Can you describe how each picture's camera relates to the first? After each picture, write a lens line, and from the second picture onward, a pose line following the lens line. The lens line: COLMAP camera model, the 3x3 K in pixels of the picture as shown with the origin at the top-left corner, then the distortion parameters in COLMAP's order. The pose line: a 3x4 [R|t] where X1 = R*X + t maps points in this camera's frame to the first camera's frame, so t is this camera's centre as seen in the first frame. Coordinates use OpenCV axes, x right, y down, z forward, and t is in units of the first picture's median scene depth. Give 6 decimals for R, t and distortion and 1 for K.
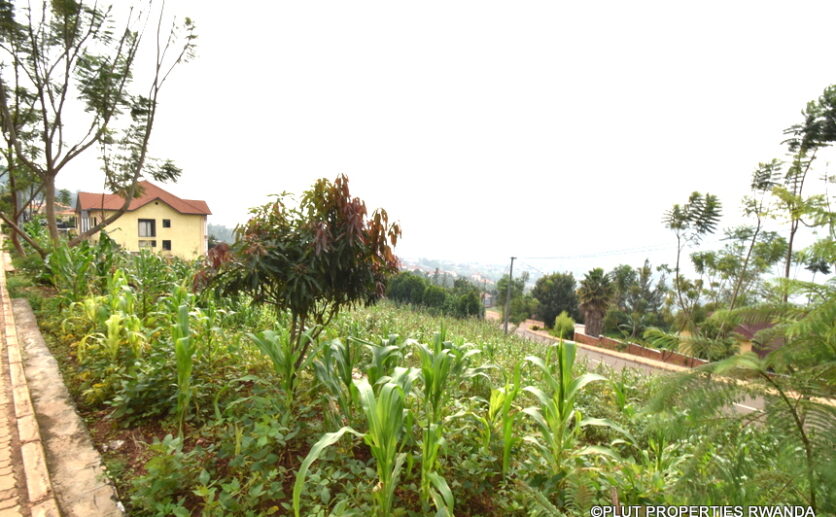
lens RADIAL K [[368.2, 0, 418.0], [0, 368.2, 258.5], [0, 0, 1]] dist [0.021472, -0.028850]
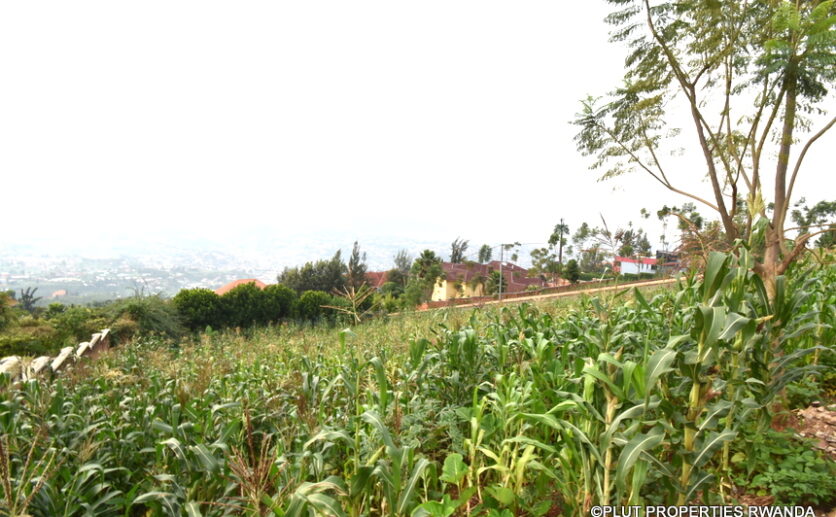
lens RADIAL K [[367.8, 0, 417.1], [0, 367.8, 259.6], [0, 0, 1]] dist [0.018532, -0.024917]
pose [[0.299290, -0.116514, 0.947021, -0.730369], [0.066431, 0.992652, 0.101134, -0.071440], [-0.951847, 0.032644, 0.304832, 0.605737]]
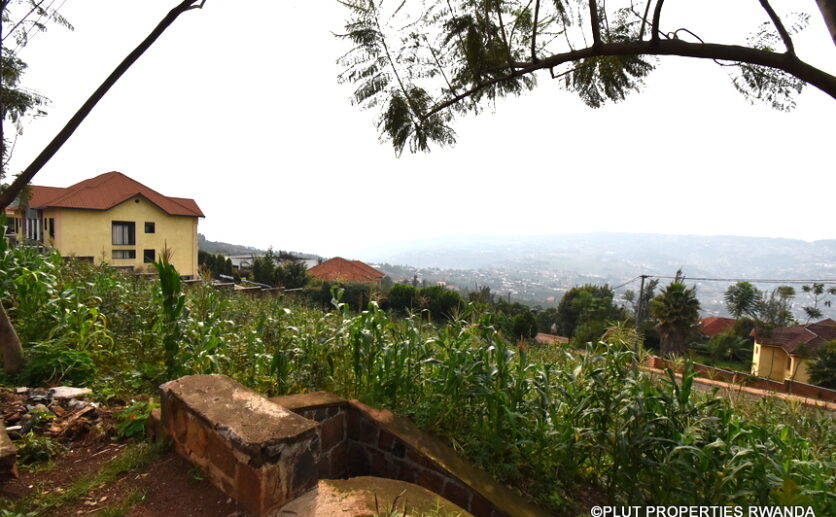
lens RADIAL K [[368.2, 0, 418.0], [0, 368.2, 258.5], [0, 0, 1]] dist [0.021472, -0.028850]
pose [[0.994111, 0.001265, 0.108355, -0.212065], [0.000432, 0.999878, -0.015634, -0.019075], [-0.108362, 0.015589, 0.993989, 0.183439]]
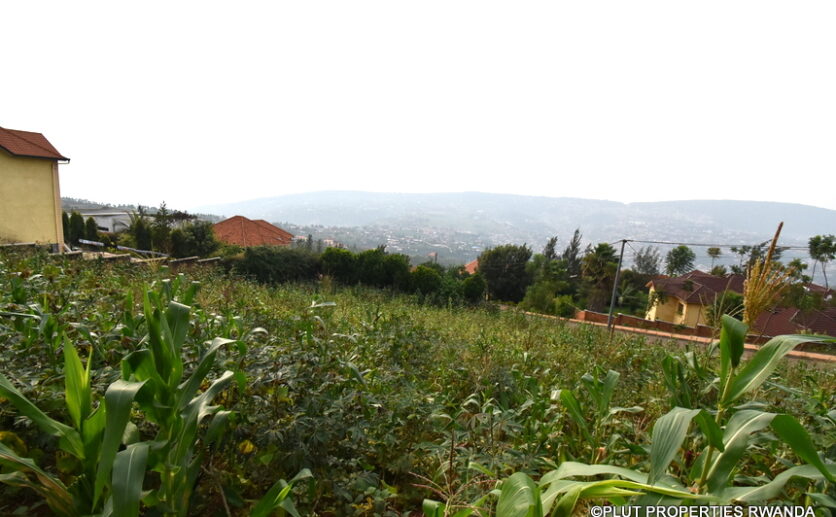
lens RADIAL K [[367.8, 0, 417.1], [0, 367.8, 259.6], [0, 0, 1]] dist [0.018532, -0.024917]
pose [[0.913949, -0.040272, 0.403826, -0.339871], [-0.001583, 0.994703, 0.102782, -0.030568], [-0.405827, -0.094577, 0.909043, 0.302621]]
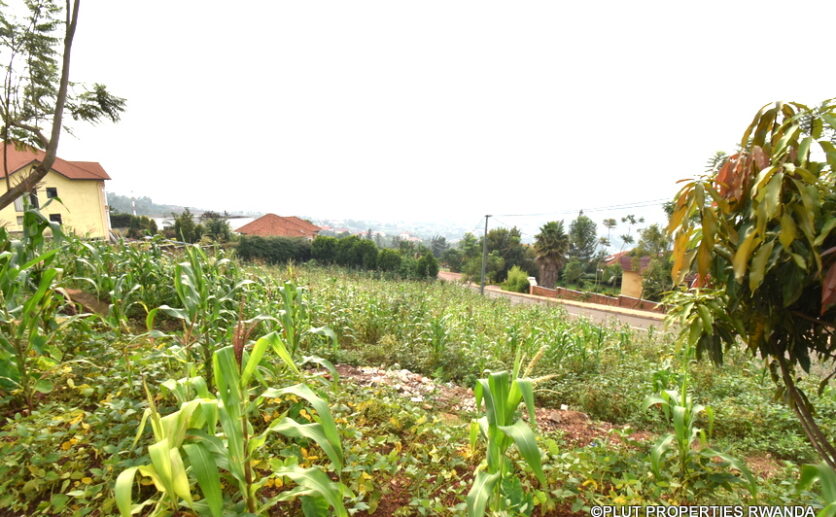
lens RADIAL K [[368.2, 0, 418.0], [0, 368.2, 258.5], [0, 0, 1]] dist [0.021472, -0.028850]
pose [[0.978702, -0.069754, 0.193074, -0.074805], [0.048400, 0.992394, 0.113190, -0.006017], [-0.199501, -0.101434, 0.974634, 0.069817]]
